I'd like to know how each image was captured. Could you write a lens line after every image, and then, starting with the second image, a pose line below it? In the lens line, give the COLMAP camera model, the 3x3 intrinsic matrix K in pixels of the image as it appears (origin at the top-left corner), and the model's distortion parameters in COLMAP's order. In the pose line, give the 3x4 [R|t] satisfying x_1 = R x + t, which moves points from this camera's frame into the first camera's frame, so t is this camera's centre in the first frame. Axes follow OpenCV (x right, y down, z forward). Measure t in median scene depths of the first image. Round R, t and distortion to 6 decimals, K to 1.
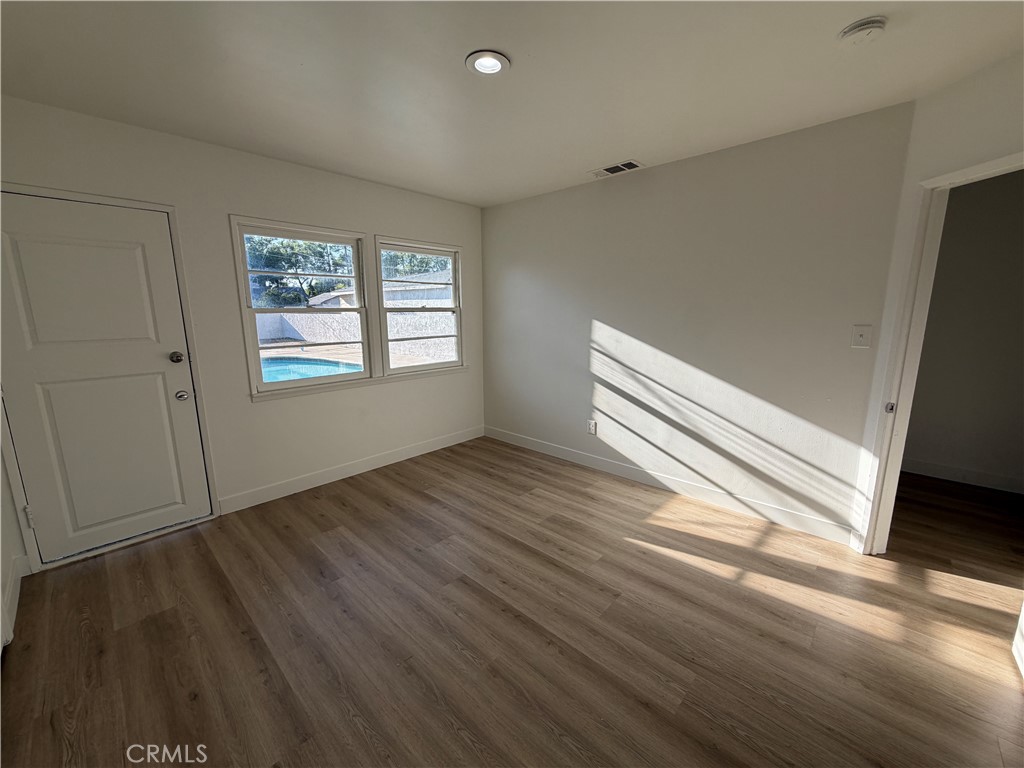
lens RADIAL K [[406.1, 0, 510.2], [0, 406.1, 383.7], [0, 0, 1]] dist [-0.001140, 0.000037]
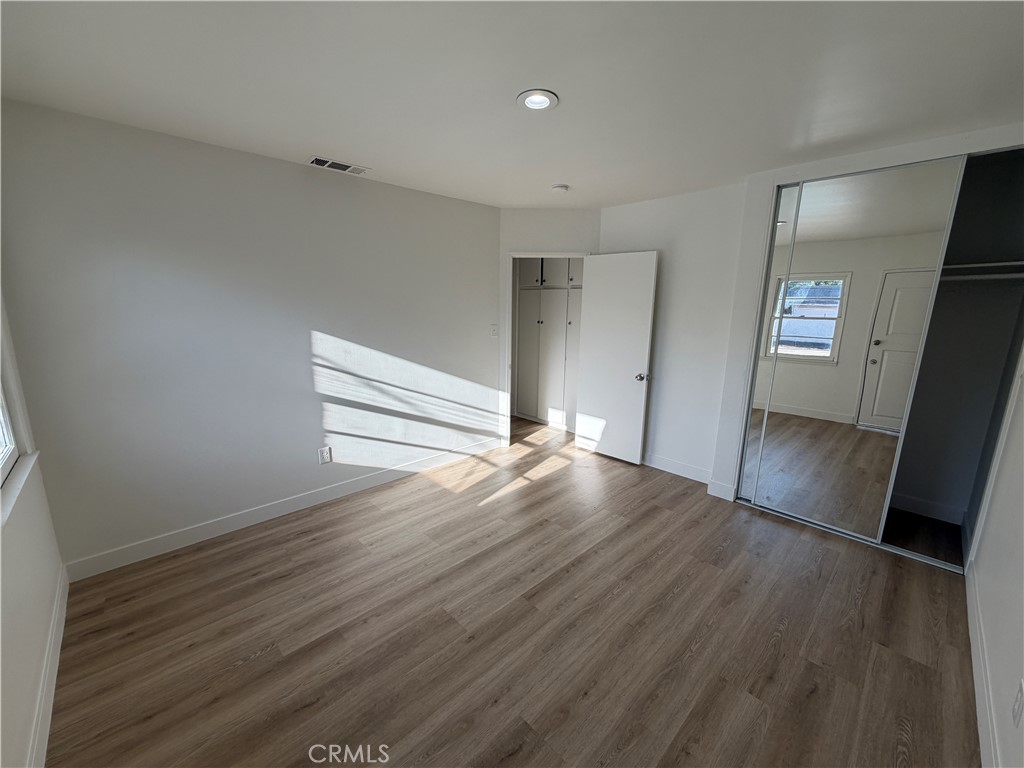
lens RADIAL K [[406.1, 0, 510.2], [0, 406.1, 383.7], [0, 0, 1]] dist [-0.001140, 0.000037]
pose [[0.054179, -0.190814, 0.980130, -0.669953], [0.172500, 0.968602, 0.179034, -0.142290], [-0.983518, 0.159372, 0.085393, 0.588444]]
